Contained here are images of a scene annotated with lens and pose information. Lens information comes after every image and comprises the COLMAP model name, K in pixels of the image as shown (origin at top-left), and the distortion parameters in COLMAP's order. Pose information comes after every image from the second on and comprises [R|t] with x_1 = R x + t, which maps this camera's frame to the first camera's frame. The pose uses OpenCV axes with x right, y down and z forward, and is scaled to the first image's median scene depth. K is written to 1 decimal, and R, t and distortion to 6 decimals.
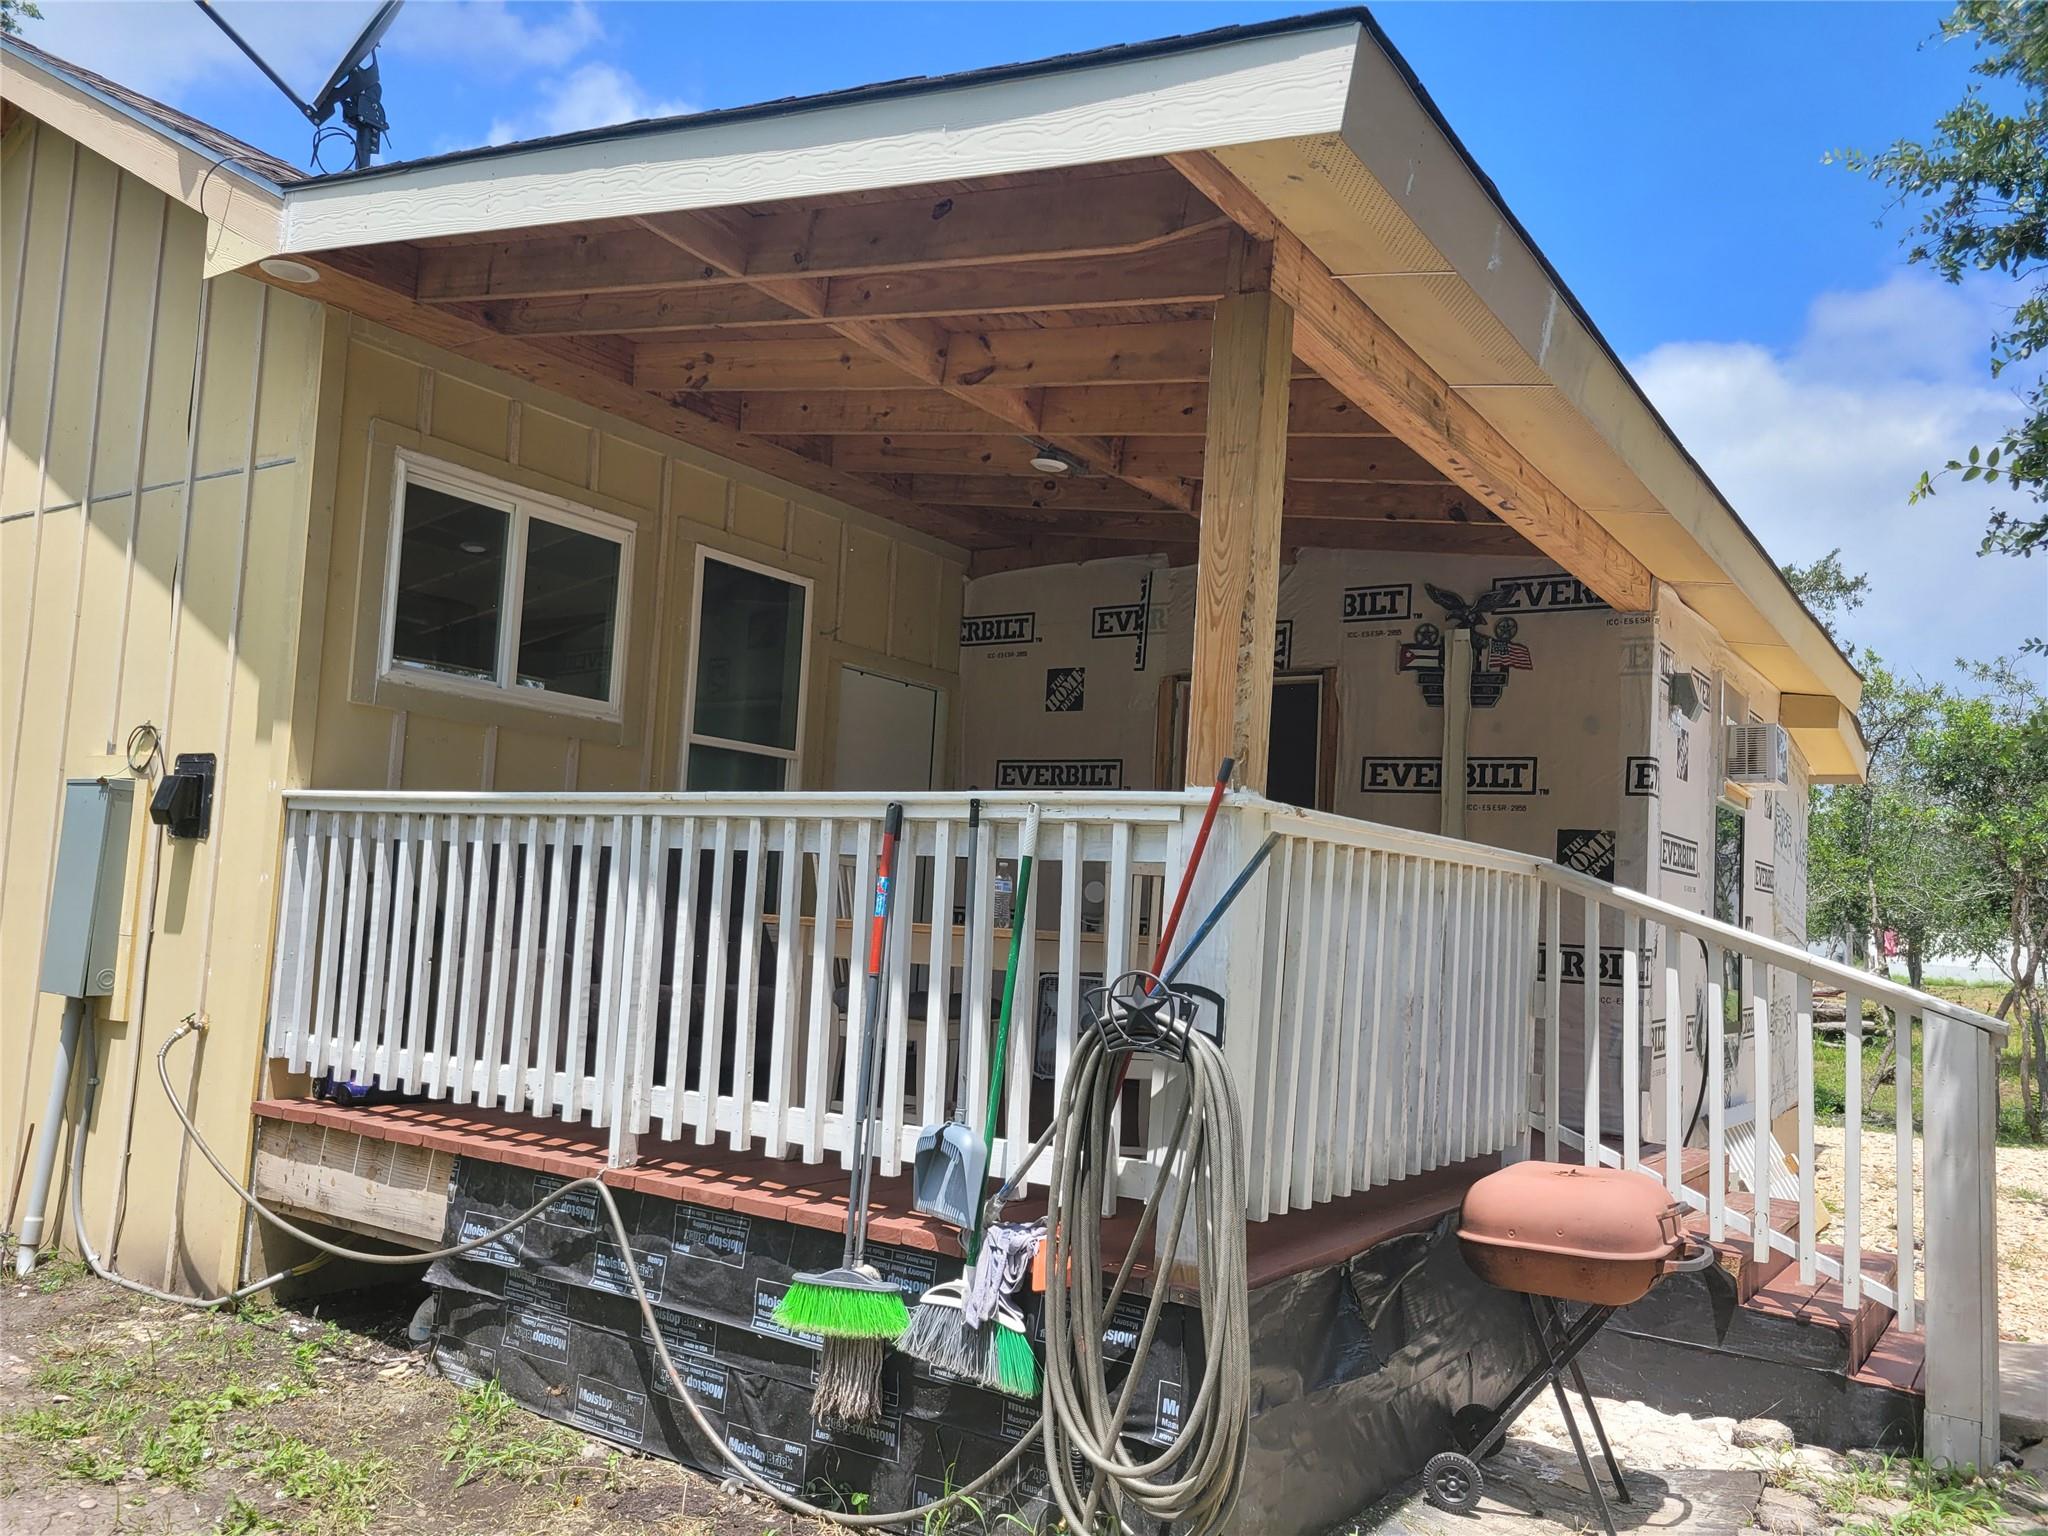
lens RADIAL K [[1544.5, 0, 1024.0], [0, 1544.5, 768.0], [0, 0, 1]] dist [0.032785, -0.004058]
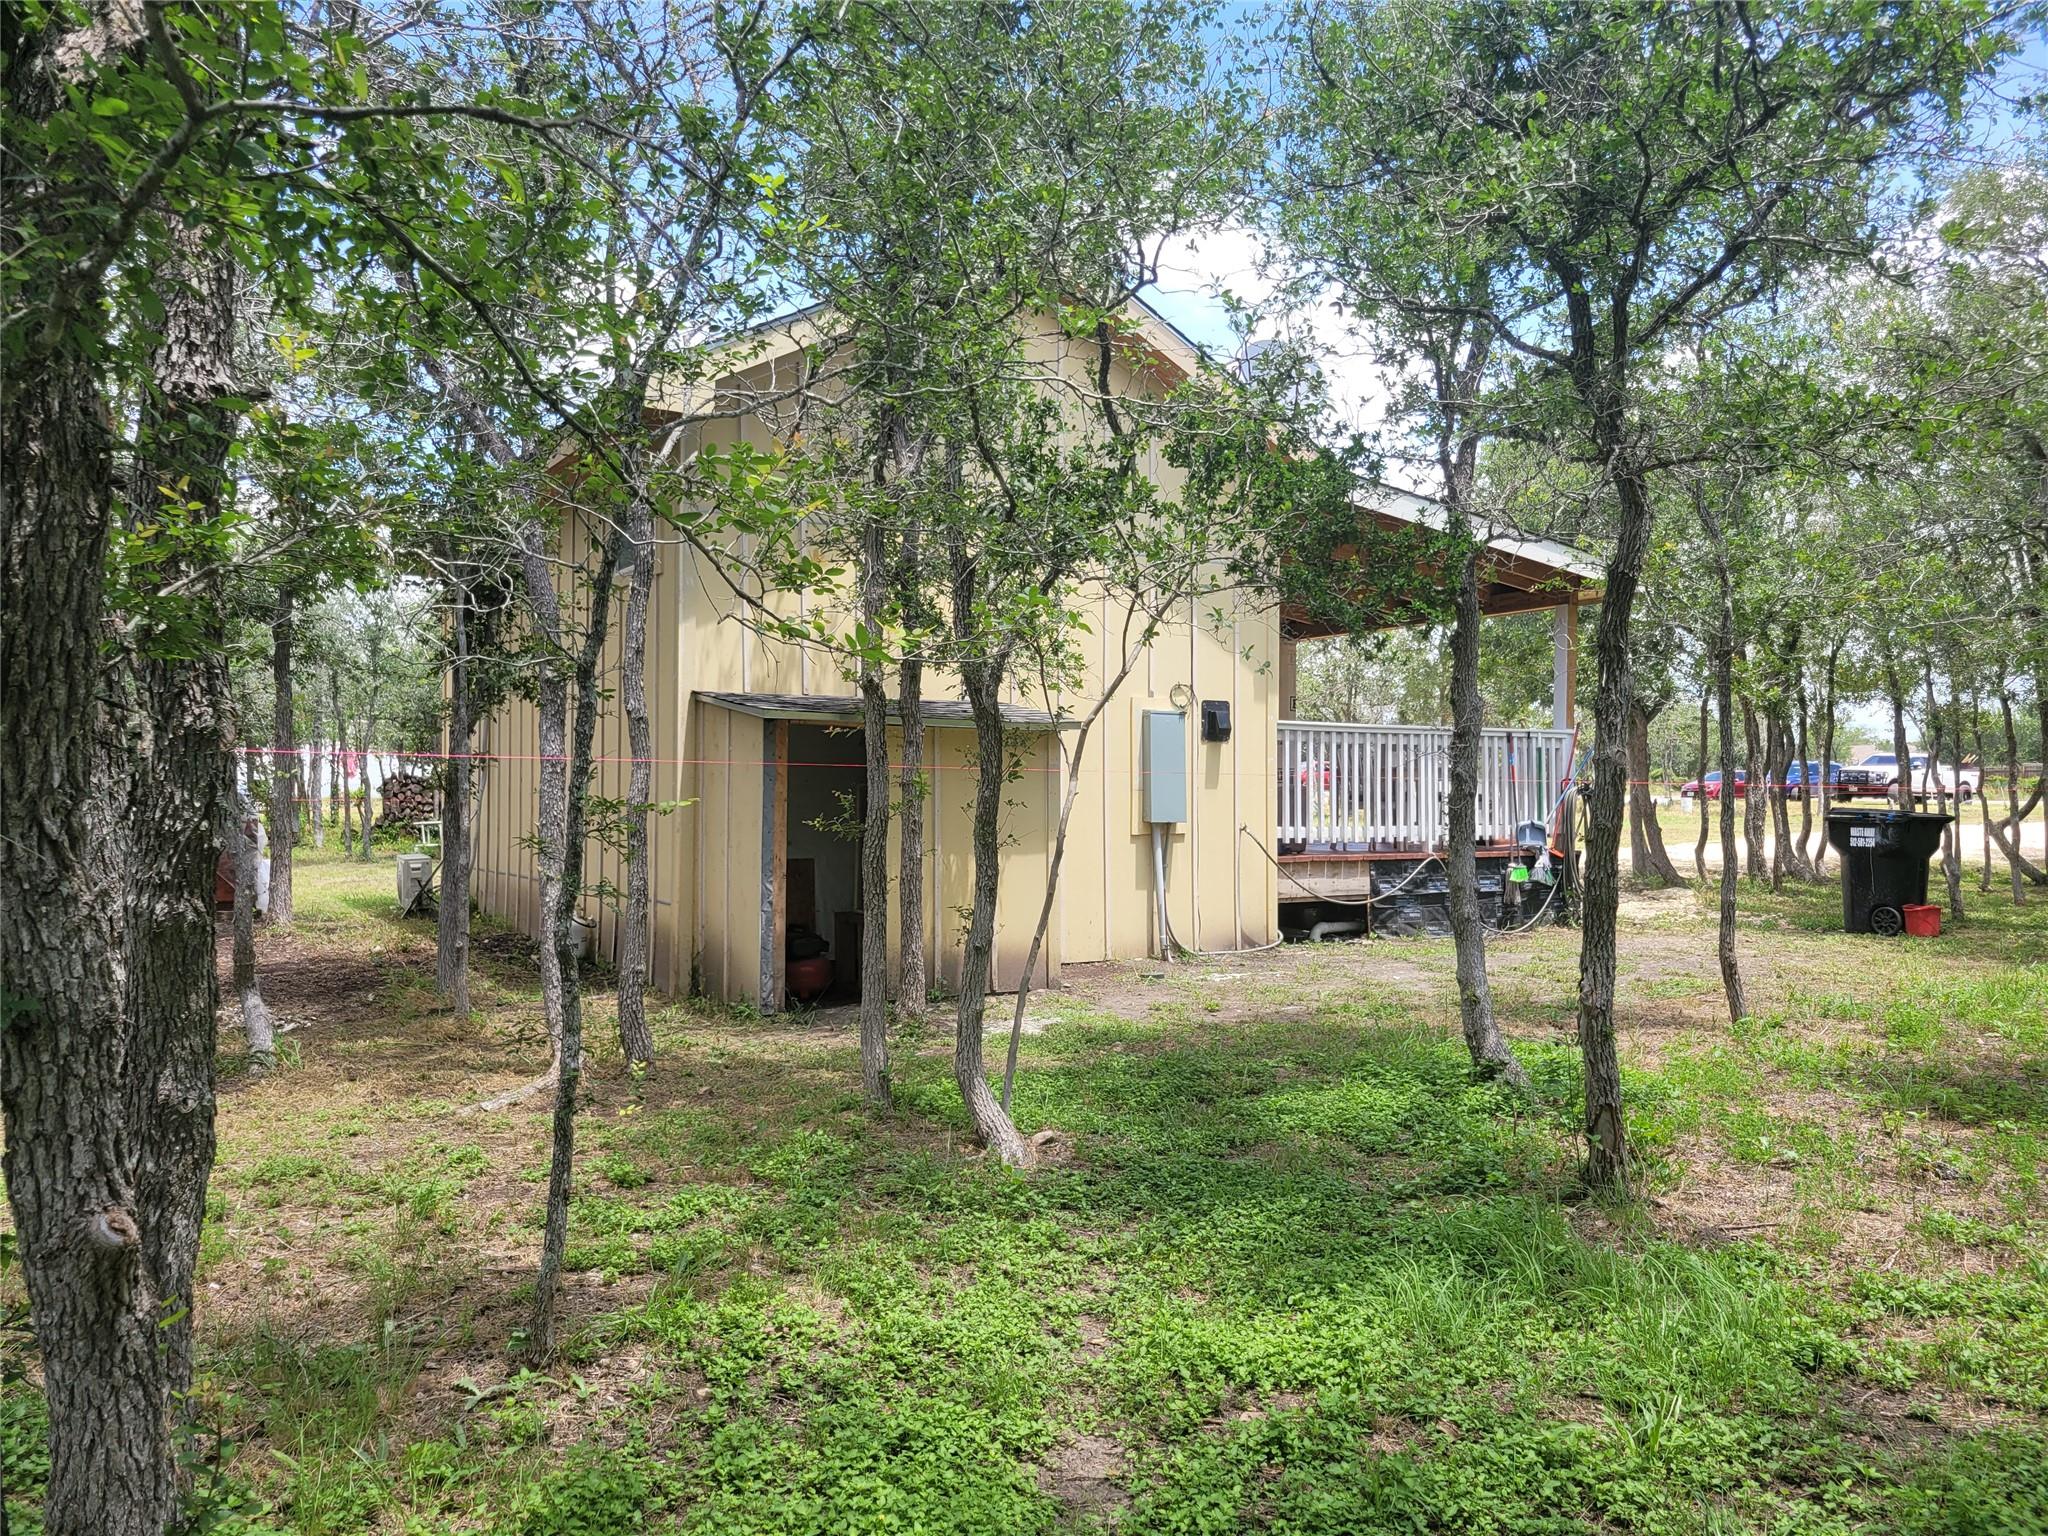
lens RADIAL K [[1544.5, 0, 1024.0], [0, 1544.5, 768.0], [0, 0, 1]] dist [0.032785, -0.004058]
pose [[0.418717, -0.040155, 0.907228, -2.771830], [-0.065393, 0.995095, 0.074225, -0.062437], [-0.905759, -0.090405, 0.414038, 0.418529]]
